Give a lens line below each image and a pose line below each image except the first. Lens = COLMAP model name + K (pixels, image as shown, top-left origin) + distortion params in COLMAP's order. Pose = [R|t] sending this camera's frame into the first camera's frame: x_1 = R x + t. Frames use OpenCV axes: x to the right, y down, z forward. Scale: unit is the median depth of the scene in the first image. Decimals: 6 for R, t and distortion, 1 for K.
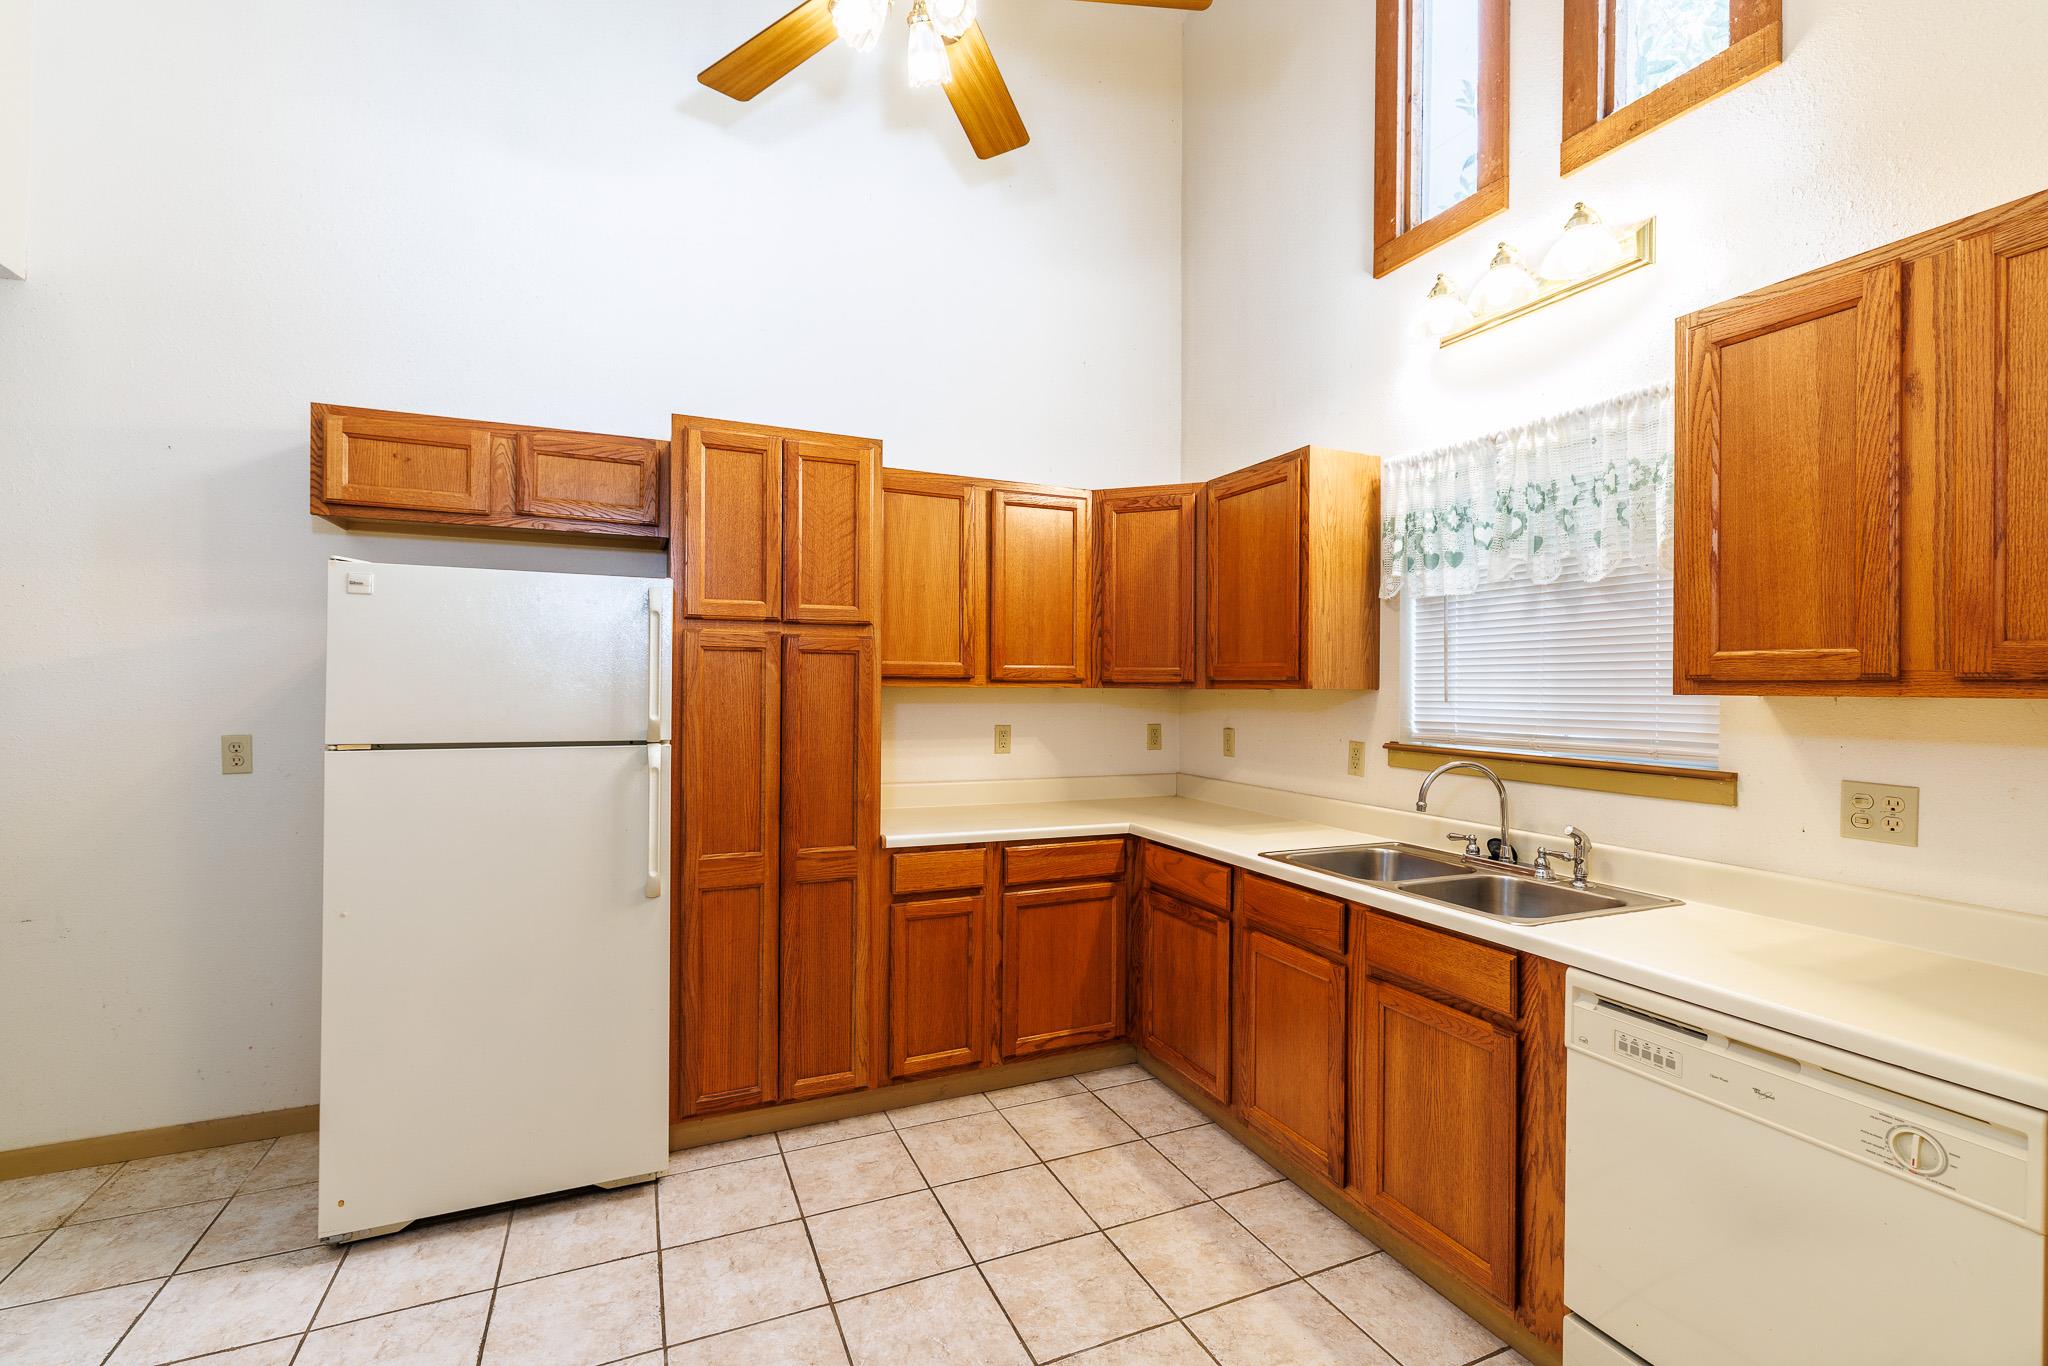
lens RADIAL K [[881.9, 0, 1028.3], [0, 881.9, 684.3], [0, 0, 1]] dist [-0.000559, -0.000426]
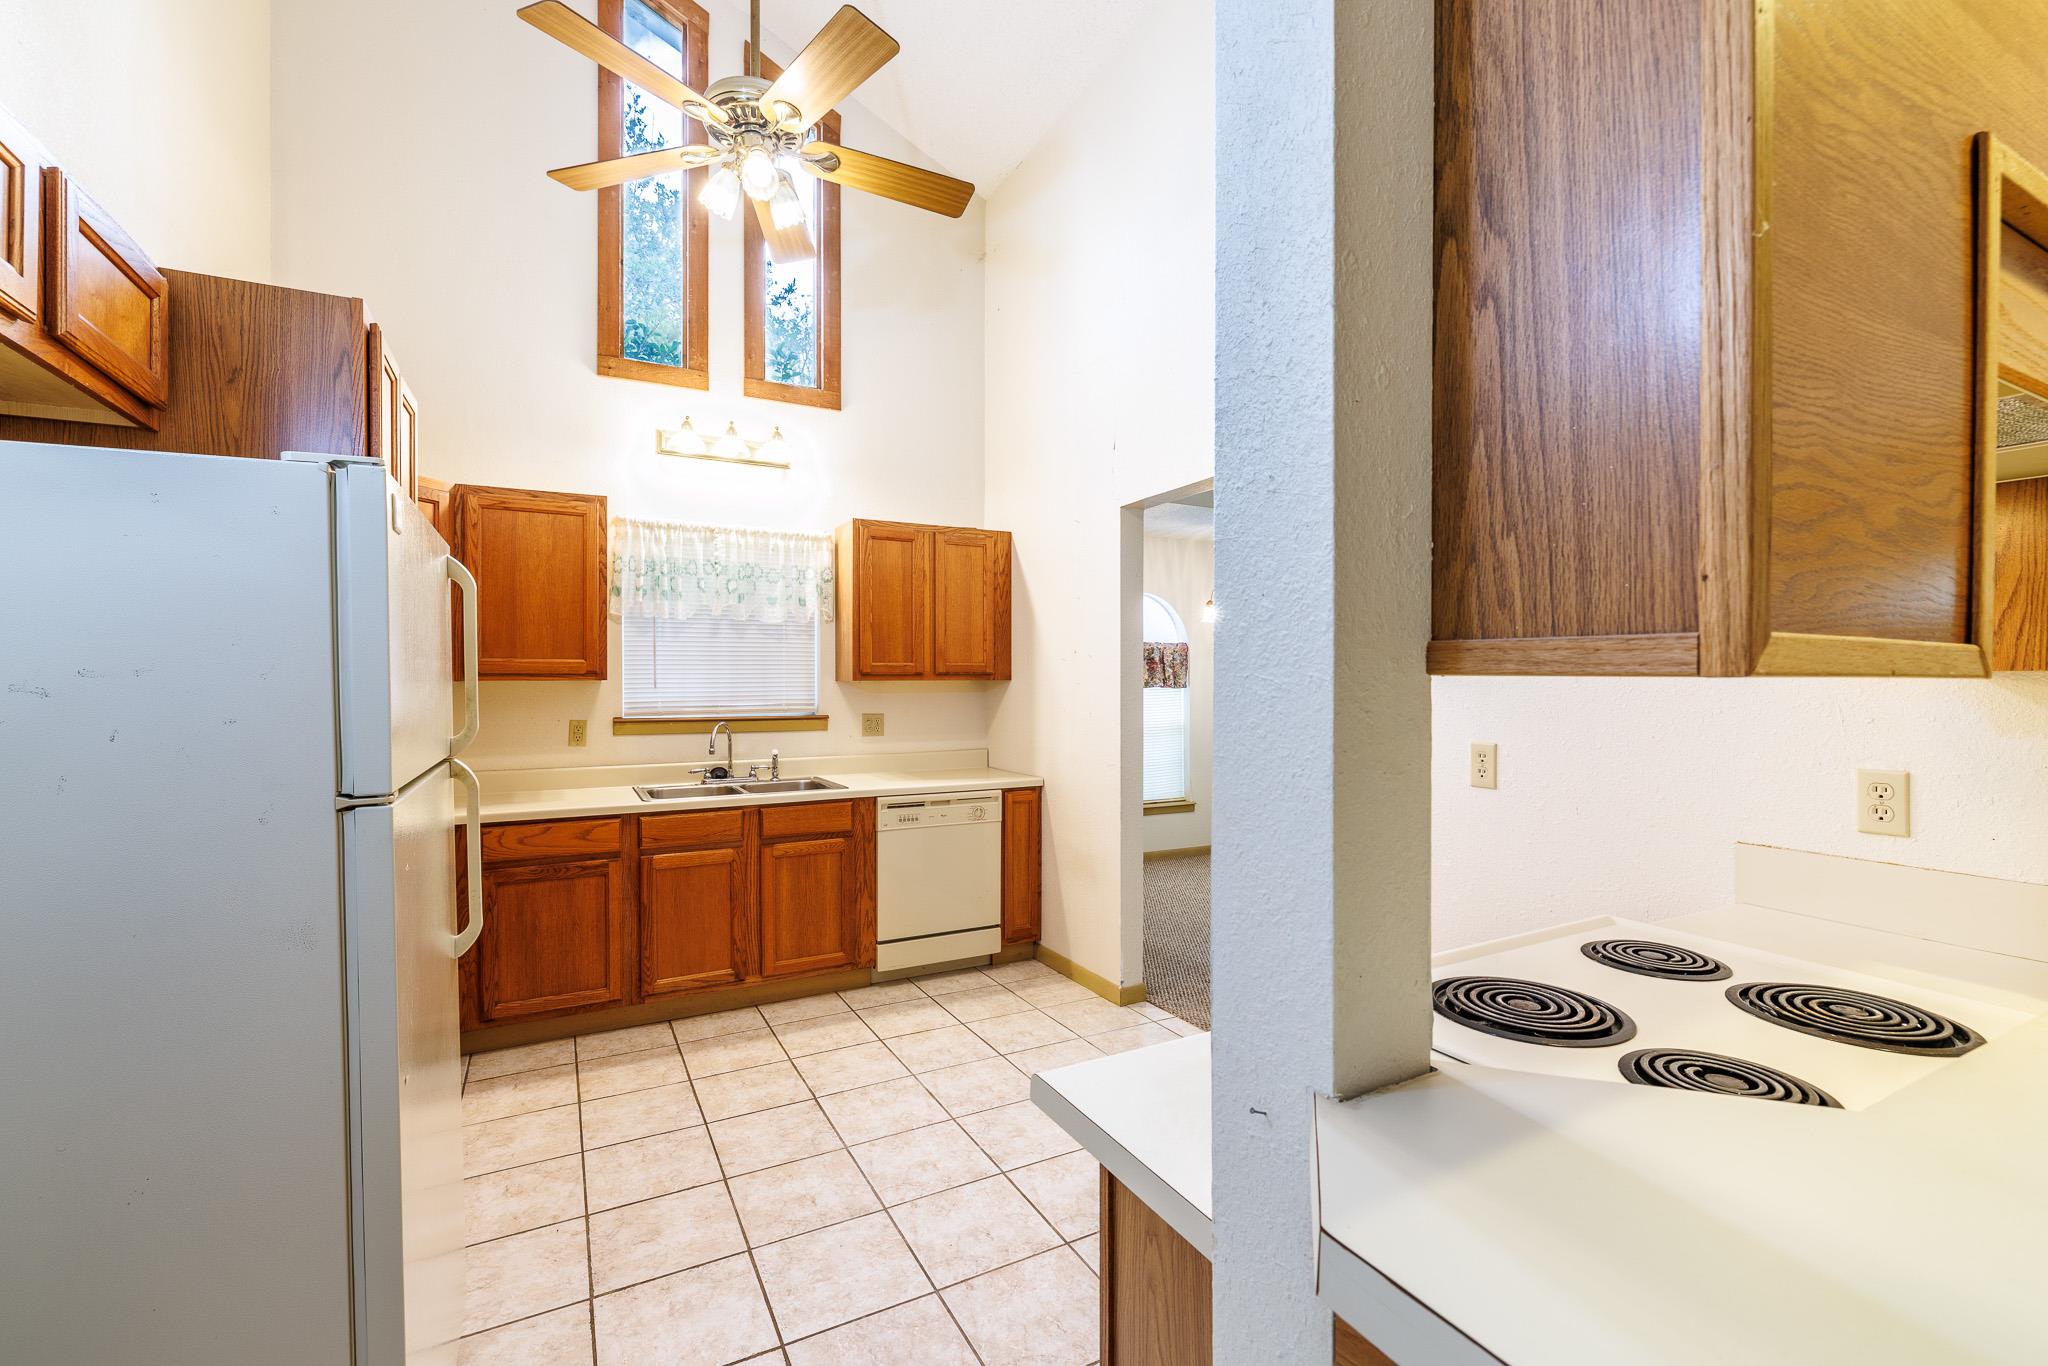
lens RADIAL K [[881.9, 0, 1021.6], [0, 881.9, 676.9], [0, 0, 1]] dist [-0.000559, -0.000426]
pose [[-0.078964, -0.003739, 0.996870, -1.217787], [0.000448, 0.999993, 0.003786, -0.004843], [-0.996877, 0.000745, -0.078962, 0.559589]]
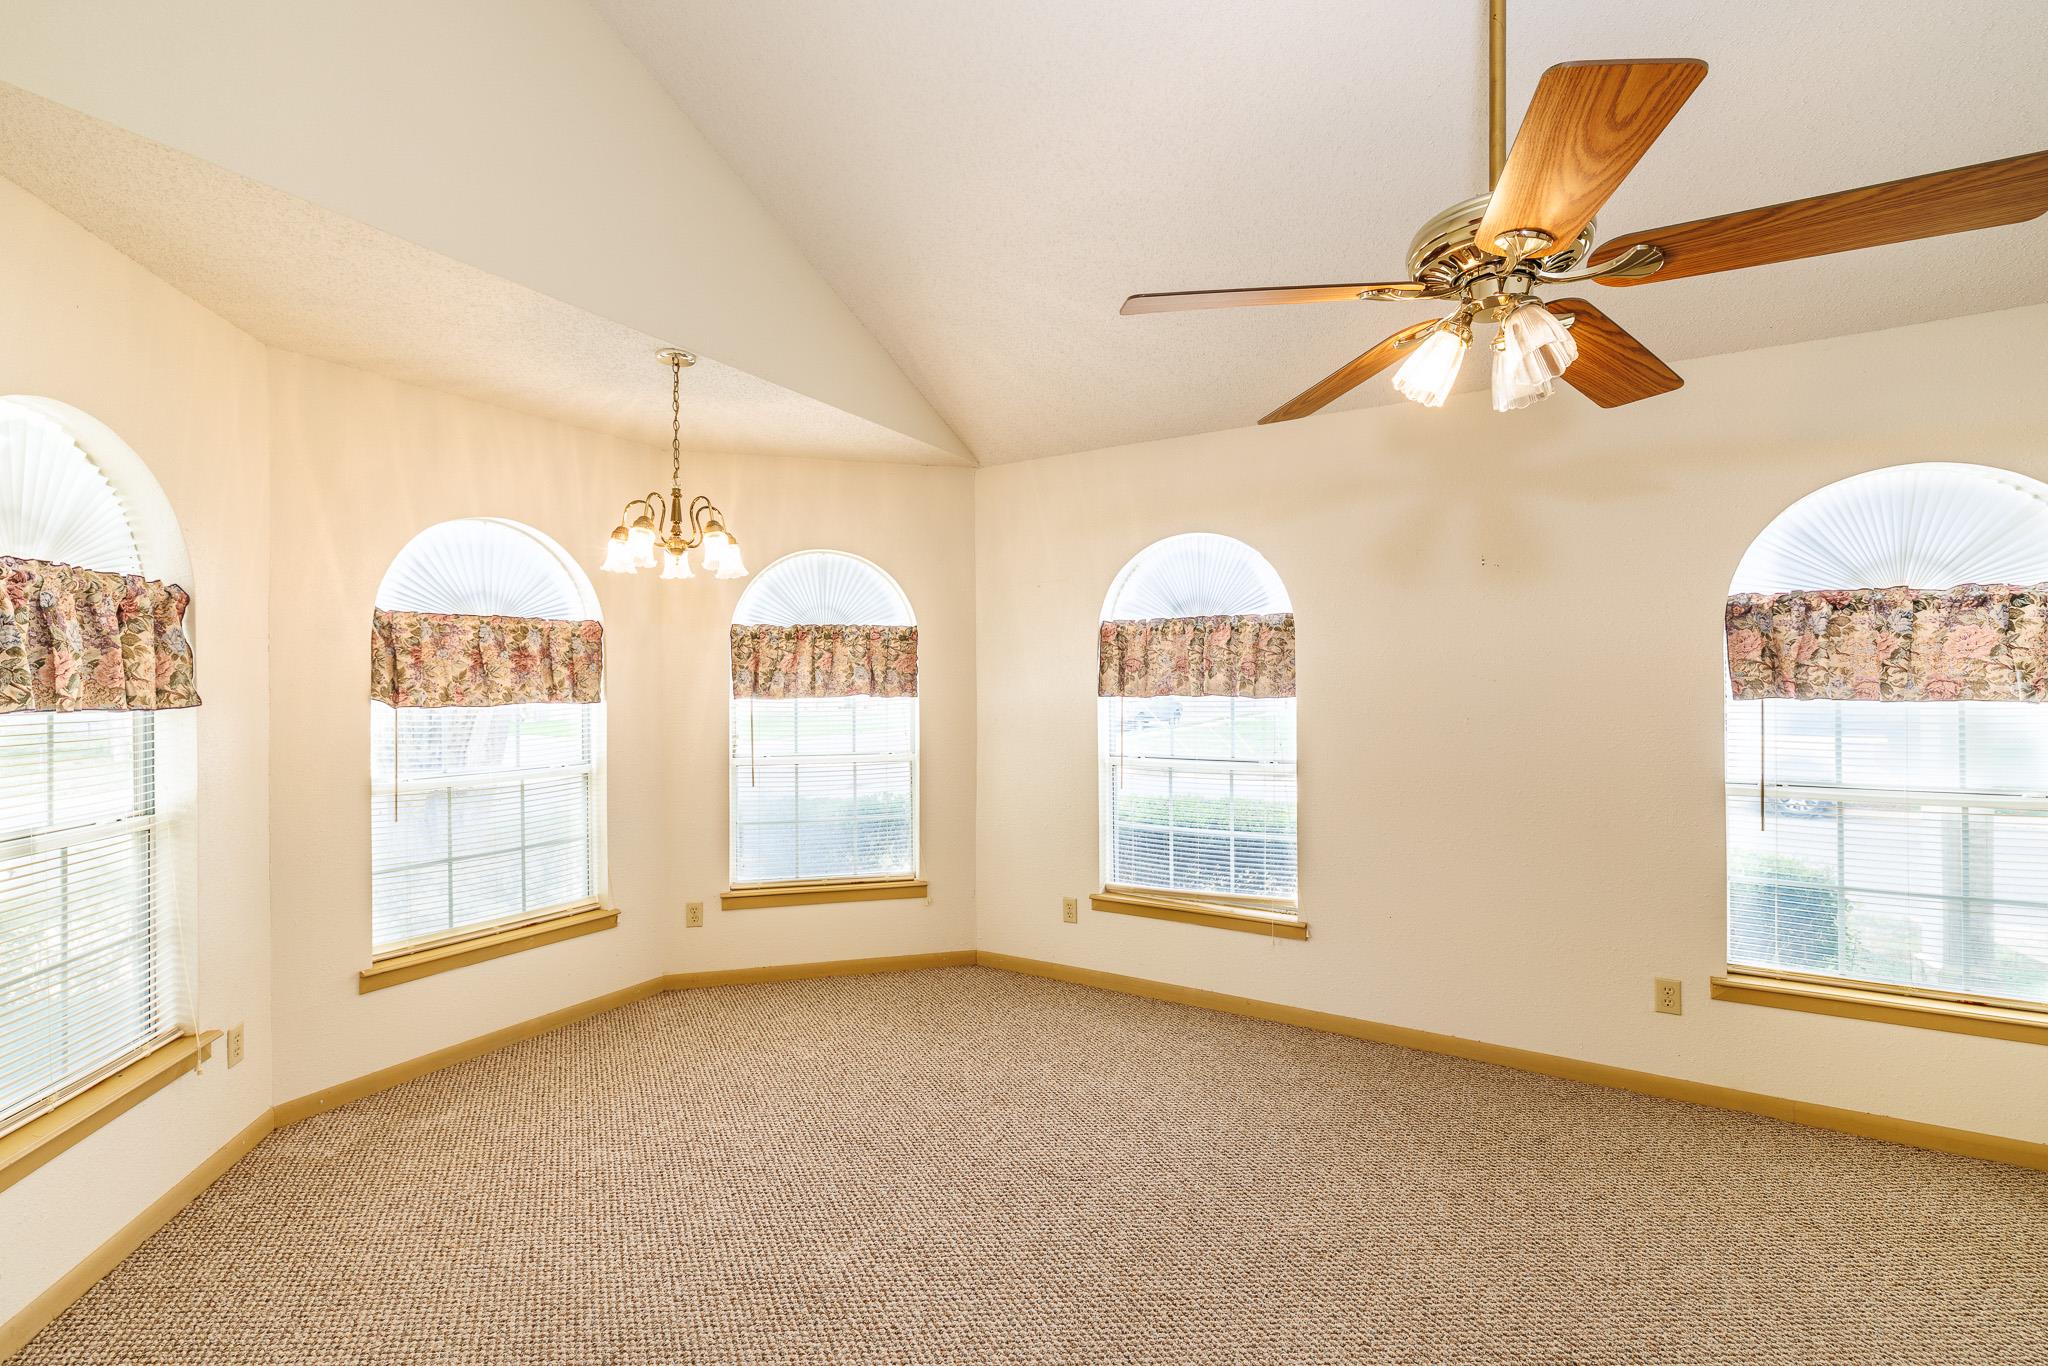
lens RADIAL K [[881.9, 0, 1026.2], [0, 881.9, 686.5], [0, 0, 1]] dist [-0.000559, -0.000426]
pose [[-0.567175, -0.004889, 0.823583, -0.719967], [0.000222, 0.999981, 0.006089, -0.000894], [-0.823597, 0.003636, -0.567163, 0.332429]]
